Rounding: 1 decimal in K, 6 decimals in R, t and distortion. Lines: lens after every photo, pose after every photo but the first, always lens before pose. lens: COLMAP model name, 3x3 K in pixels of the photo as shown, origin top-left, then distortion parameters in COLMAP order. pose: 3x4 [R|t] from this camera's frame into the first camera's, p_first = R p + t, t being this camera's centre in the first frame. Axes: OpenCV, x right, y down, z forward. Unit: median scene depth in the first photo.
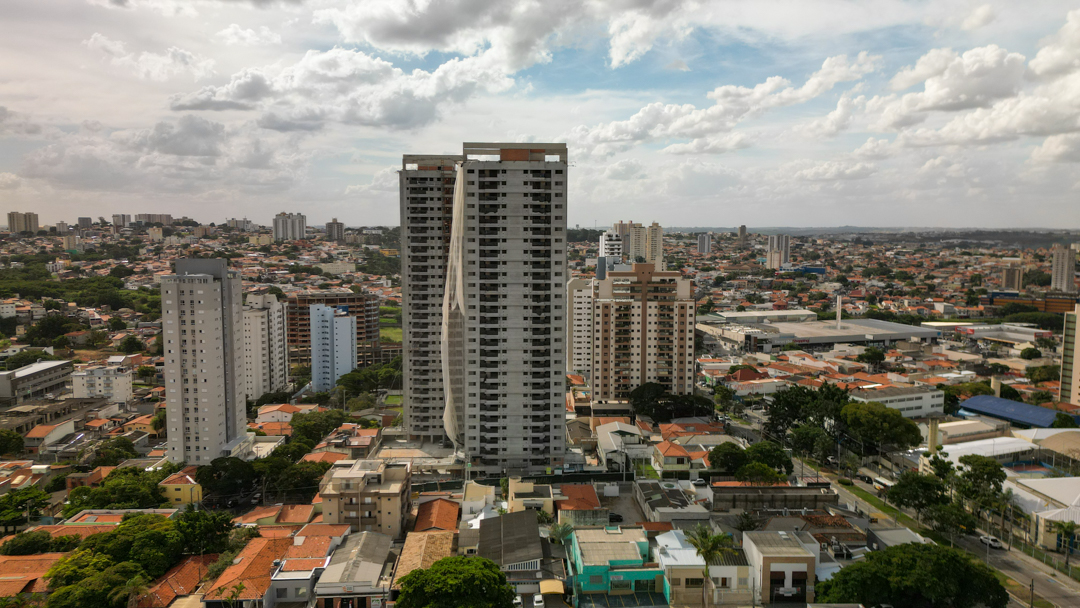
lens RADIAL K [[751.5, 0, 539.2], [0, 751.5, 300.9], [0, 0, 1]] dist [0.072518, -0.071912]
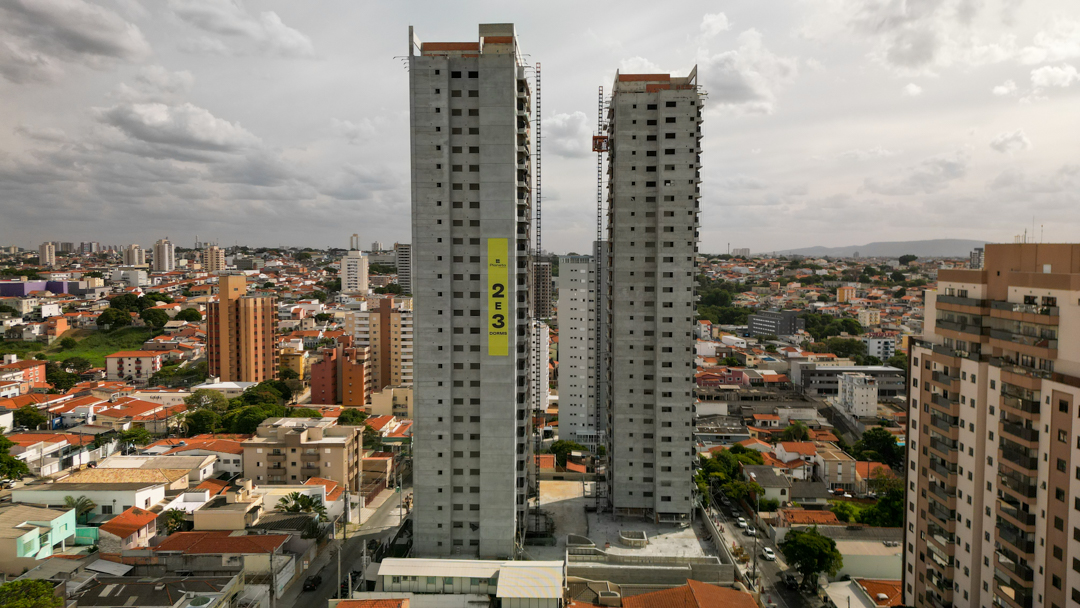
lens RADIAL K [[751.5, 0, 539.2], [0, 751.5, 300.9], [0, 0, 1]] dist [0.072518, -0.071912]
pose [[-0.079204, 0.054923, -0.995344, 0.468214], [-0.100166, 0.992989, 0.062764, -0.026584], [0.991813, 0.104671, -0.073147, 0.835234]]
